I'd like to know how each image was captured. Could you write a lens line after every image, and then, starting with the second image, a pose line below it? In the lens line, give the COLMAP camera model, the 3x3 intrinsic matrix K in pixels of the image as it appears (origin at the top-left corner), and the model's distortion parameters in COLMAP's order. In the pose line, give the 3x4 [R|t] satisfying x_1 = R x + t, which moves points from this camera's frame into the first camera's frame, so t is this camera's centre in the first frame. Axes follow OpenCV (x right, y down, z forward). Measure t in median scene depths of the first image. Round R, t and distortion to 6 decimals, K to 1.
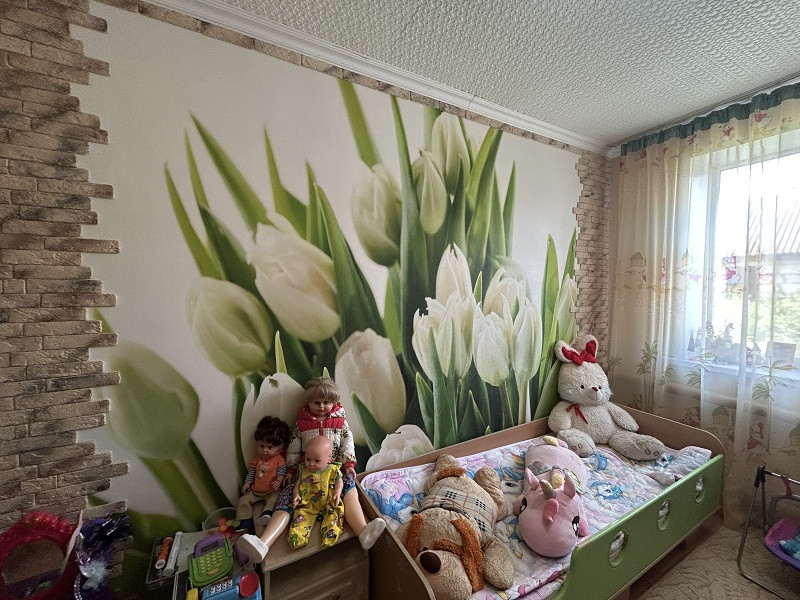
lens RADIAL K [[321.3, 0, 403.0], [0, 321.3, 300.0], [0, 0, 1]] dist [0.000422, 0.001049]
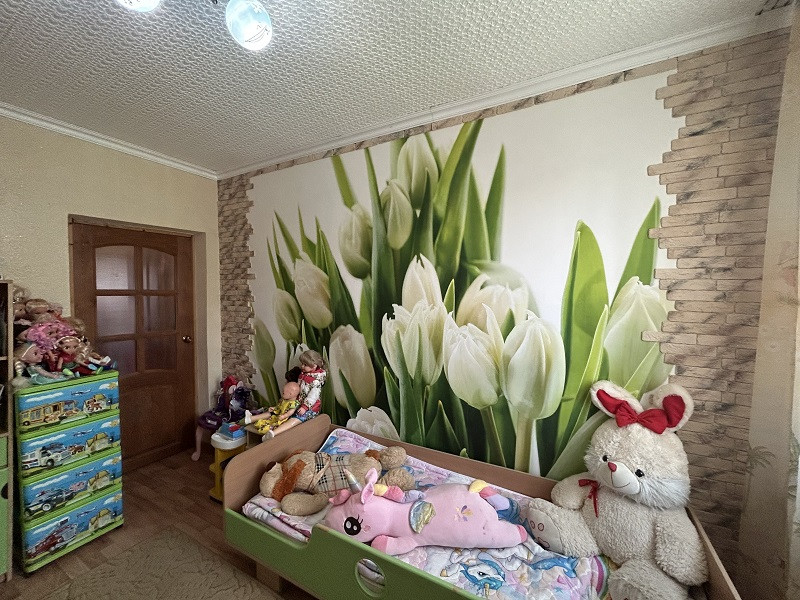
lens RADIAL K [[321.3, 0, 399.0], [0, 321.3, 299.2], [0, 0, 1]] dist [0.000422, 0.001049]
pose [[0.541133, 0.026631, -0.840515, 1.006184], [-0.038600, 0.999232, 0.006809, -0.032363], [0.840051, 0.028759, 0.541745, 0.369875]]
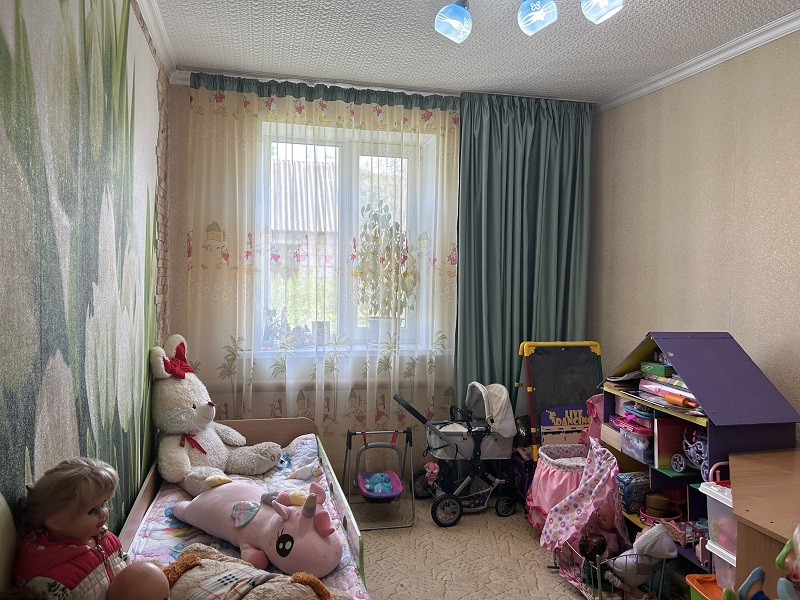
lens RADIAL K [[606.8, 0, 400.3], [0, 606.8, 296.1], [0, 0, 1]] dist [0.043133, -0.052120]
pose [[0.253372, -0.036866, 0.966666, -0.729818], [0.024866, 0.999192, 0.031589, -0.006378], [-0.967049, 0.016033, 0.254084, 0.249123]]
